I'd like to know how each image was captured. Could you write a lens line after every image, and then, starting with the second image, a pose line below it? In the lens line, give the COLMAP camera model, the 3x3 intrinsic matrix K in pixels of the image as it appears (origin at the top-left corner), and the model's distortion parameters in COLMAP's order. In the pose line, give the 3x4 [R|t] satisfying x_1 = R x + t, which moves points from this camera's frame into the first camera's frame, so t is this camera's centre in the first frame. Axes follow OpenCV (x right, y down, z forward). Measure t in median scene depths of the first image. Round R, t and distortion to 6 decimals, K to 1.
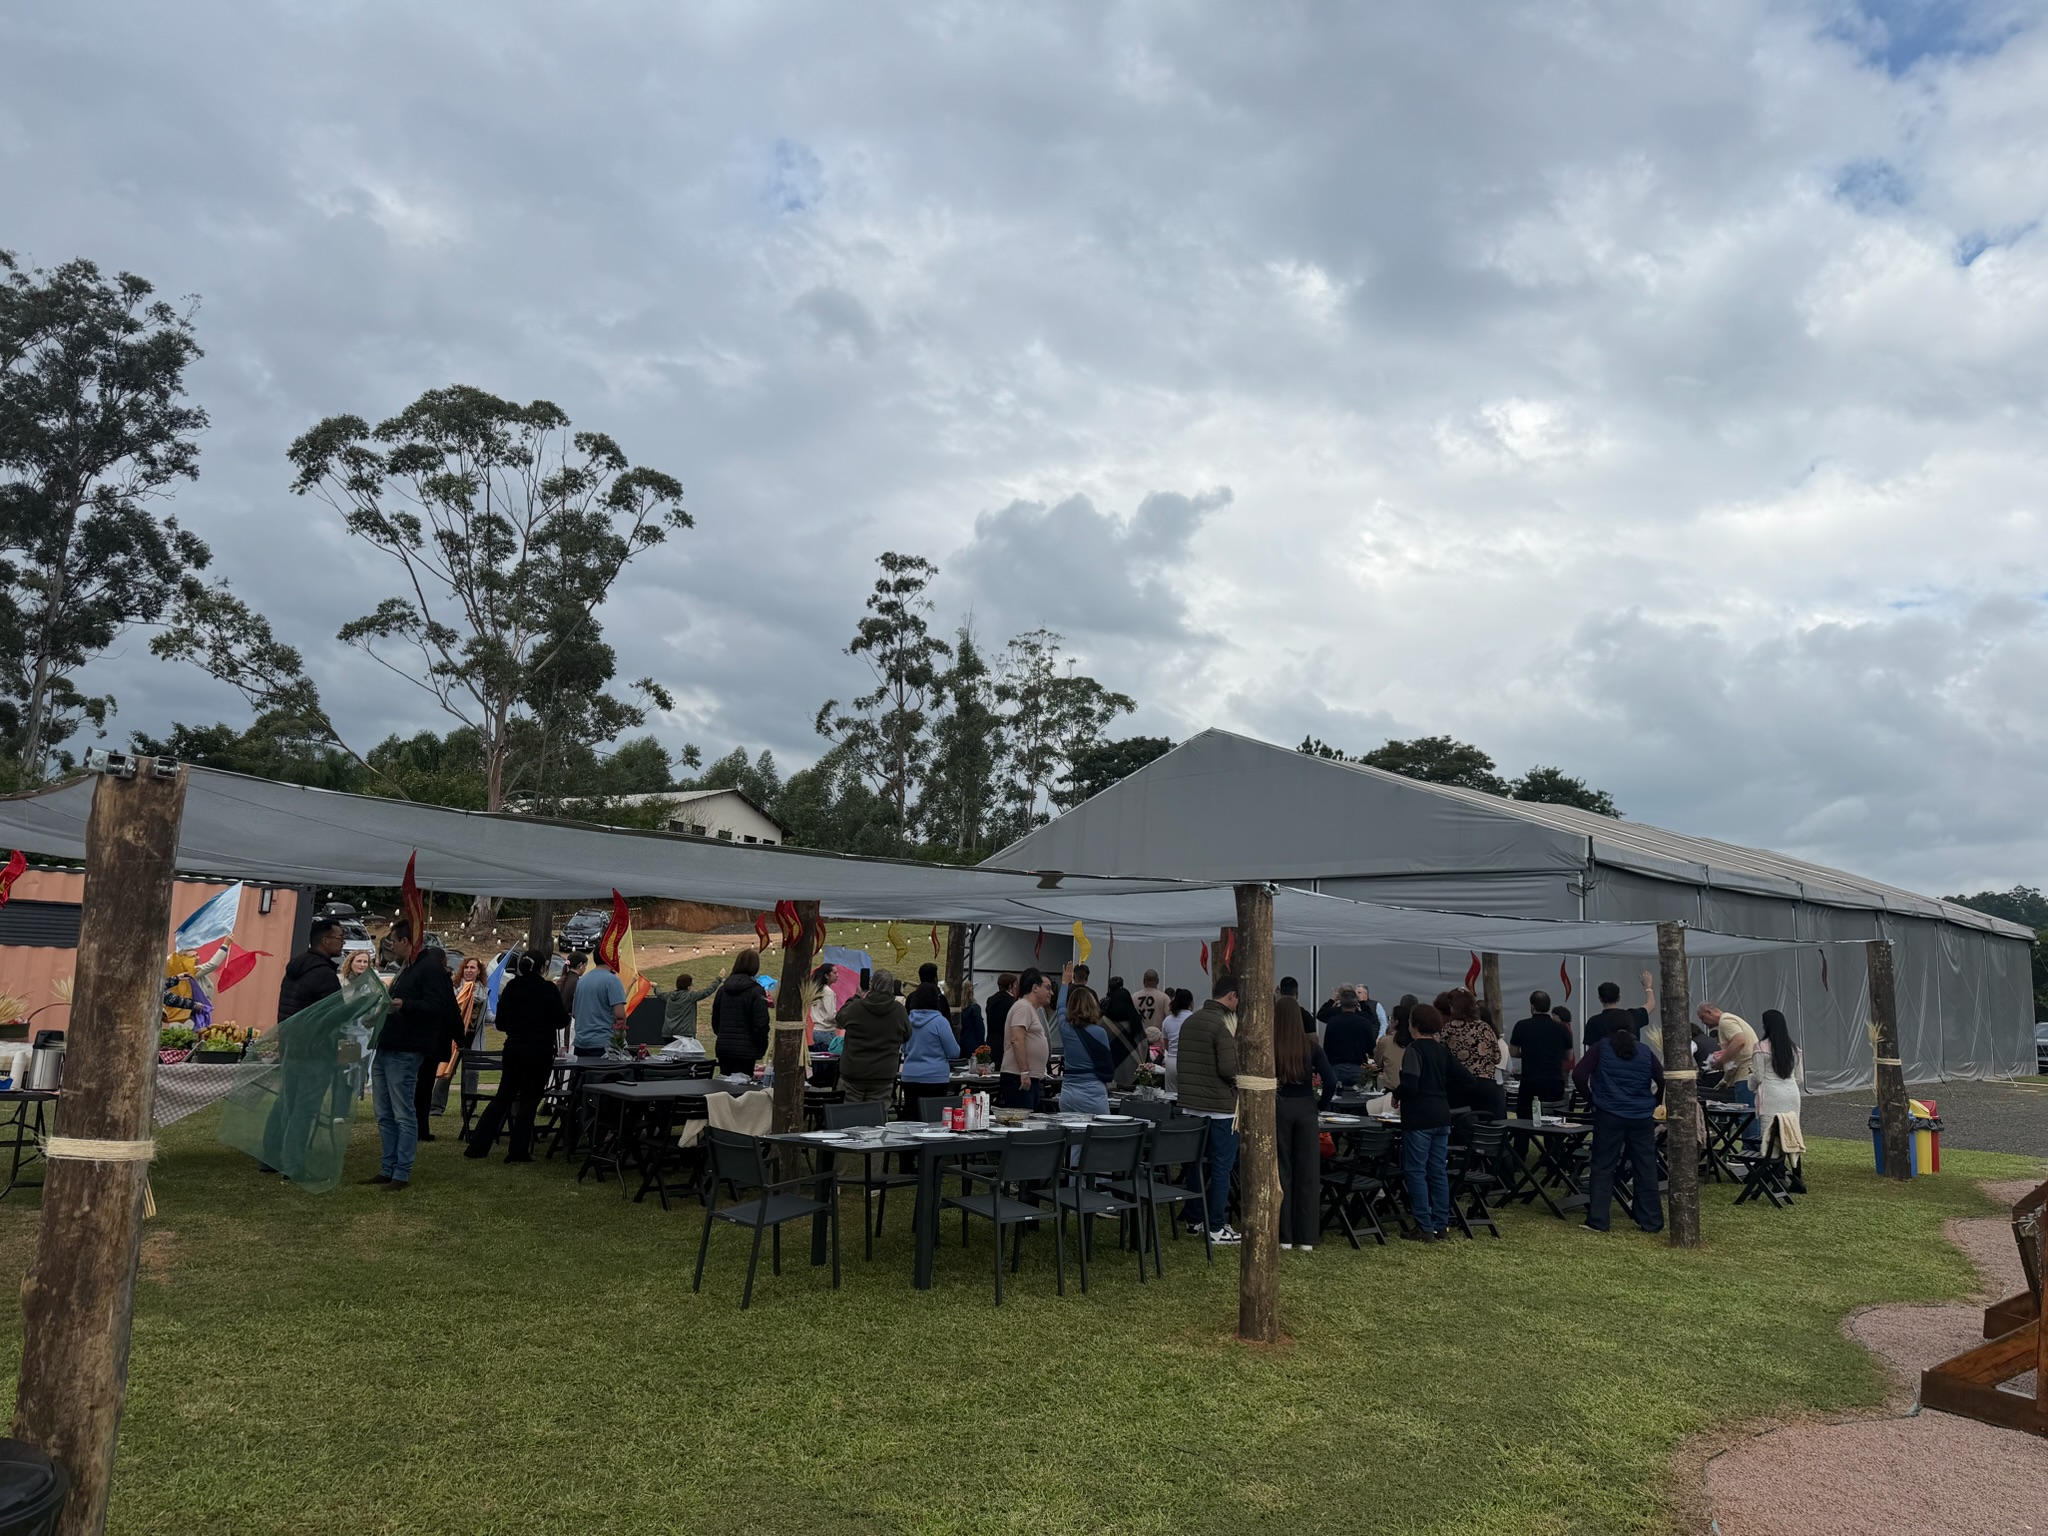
lens RADIAL K [[1413.2, 0, 1038.4], [0, 1413.2, 789.0], [0, 0, 1]] dist [0.011879, -0.004060]
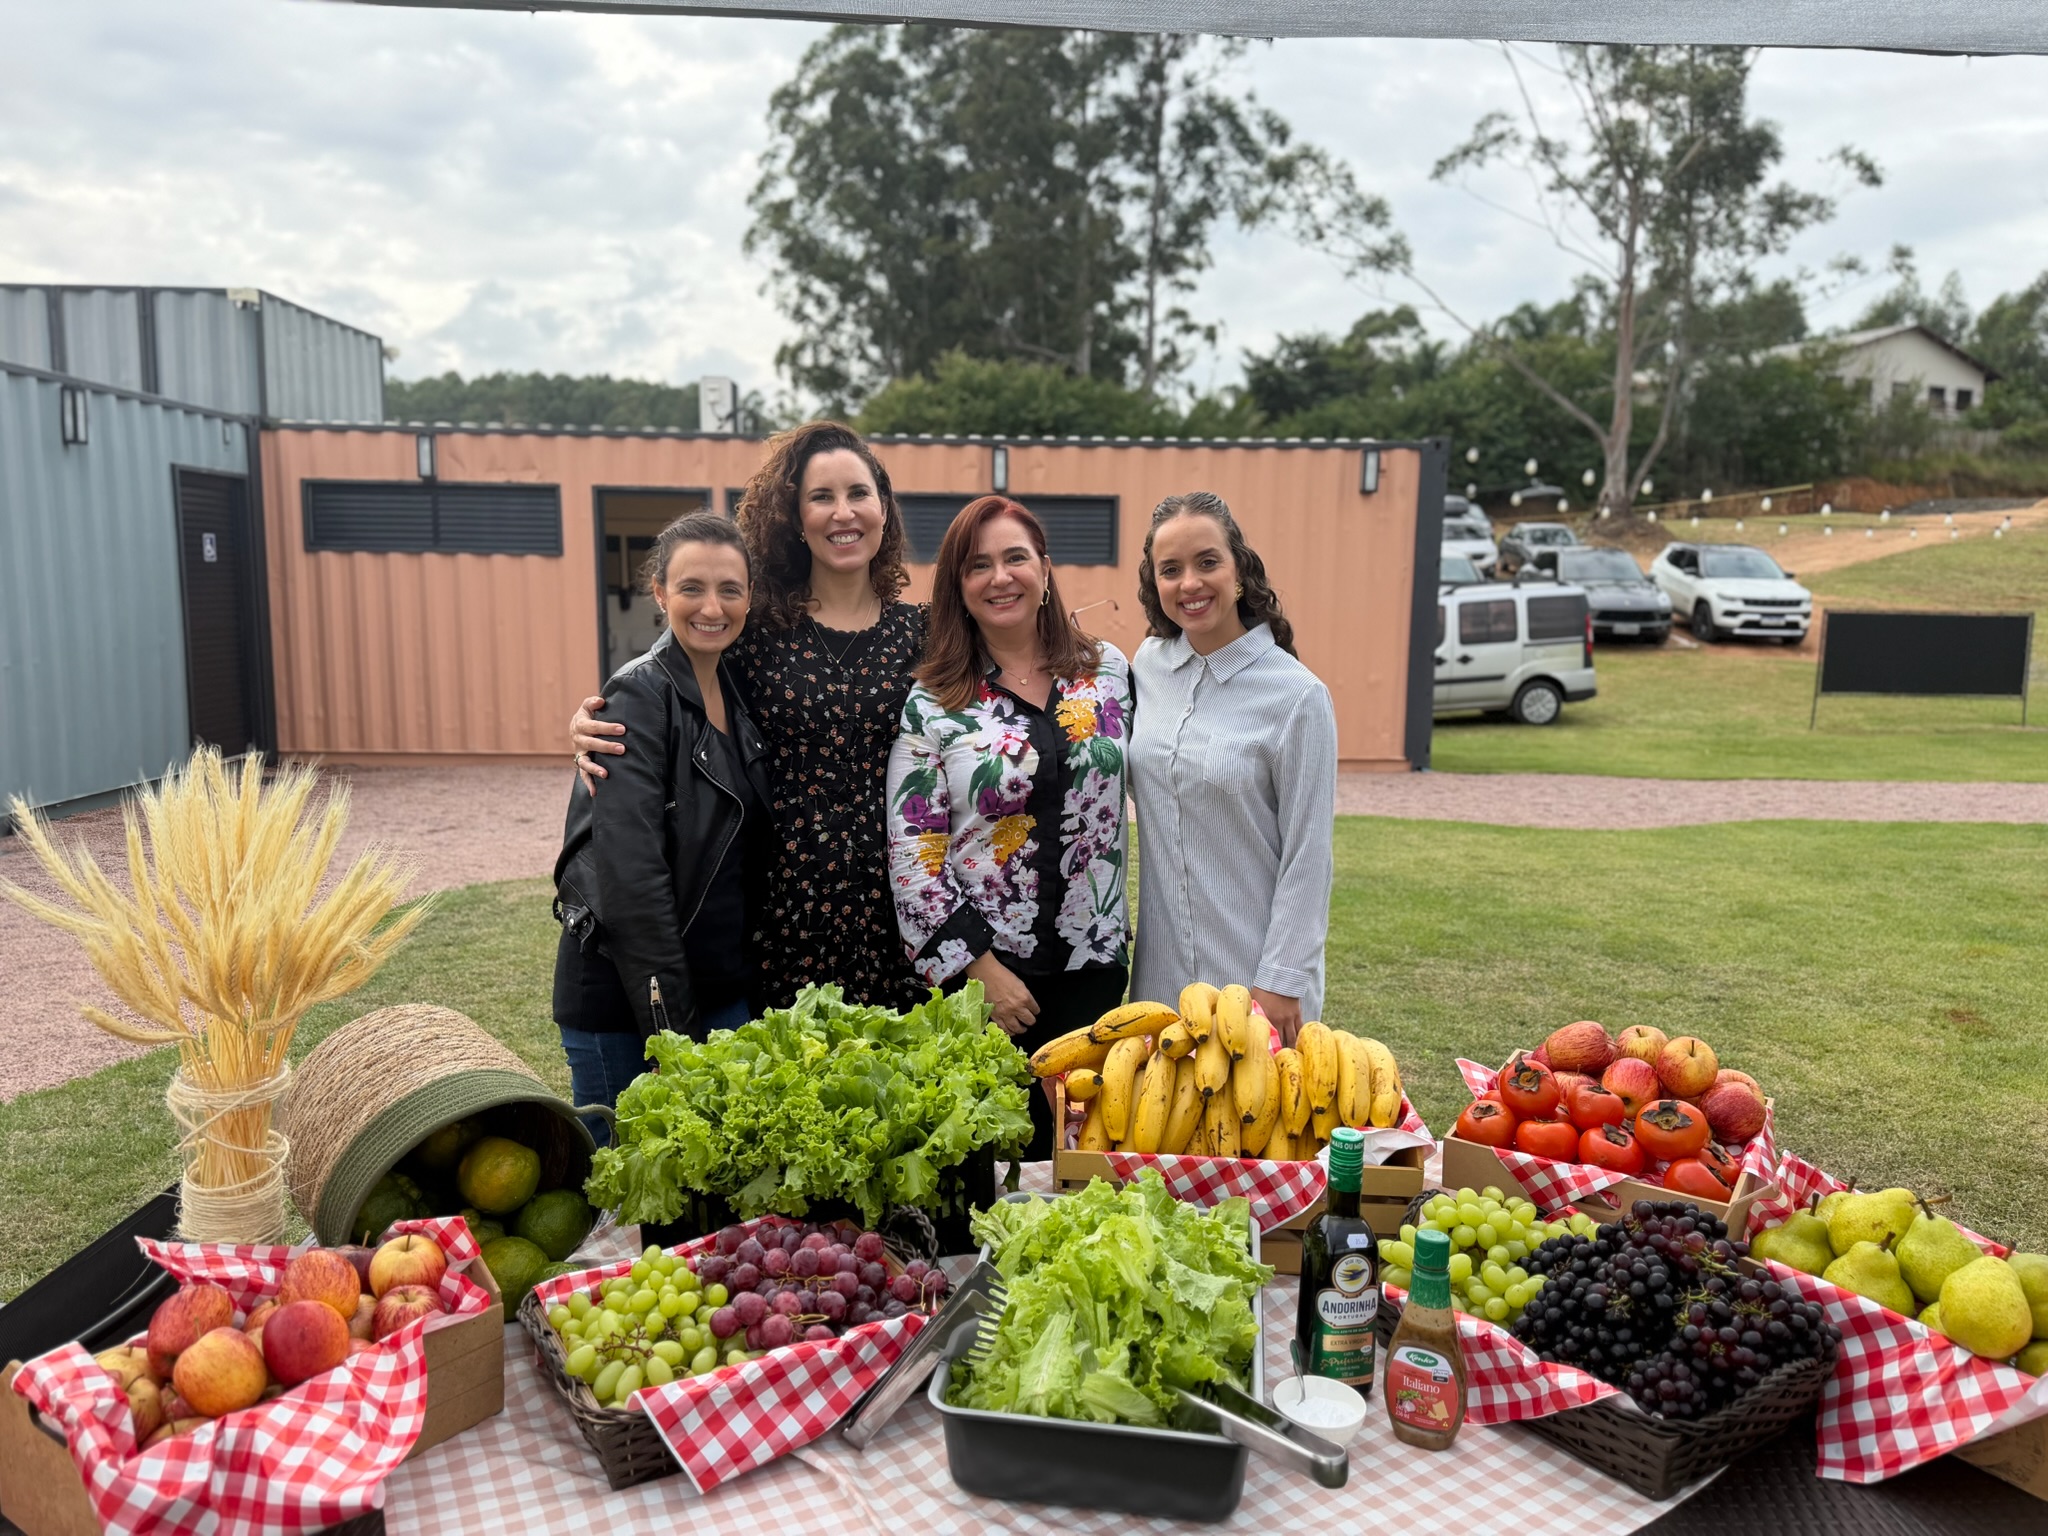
lens RADIAL K [[1413.2, 0, 1028.3], [0, 1413.2, 776.3], [0, 0, 1]] dist [0.011879, -0.004060]
pose [[0.741044, 0.057812, -0.668963, -0.088293], [0.122805, 0.967813, 0.219676, 0.019255], [0.660130, -0.244942, 0.710092, 0.161970]]
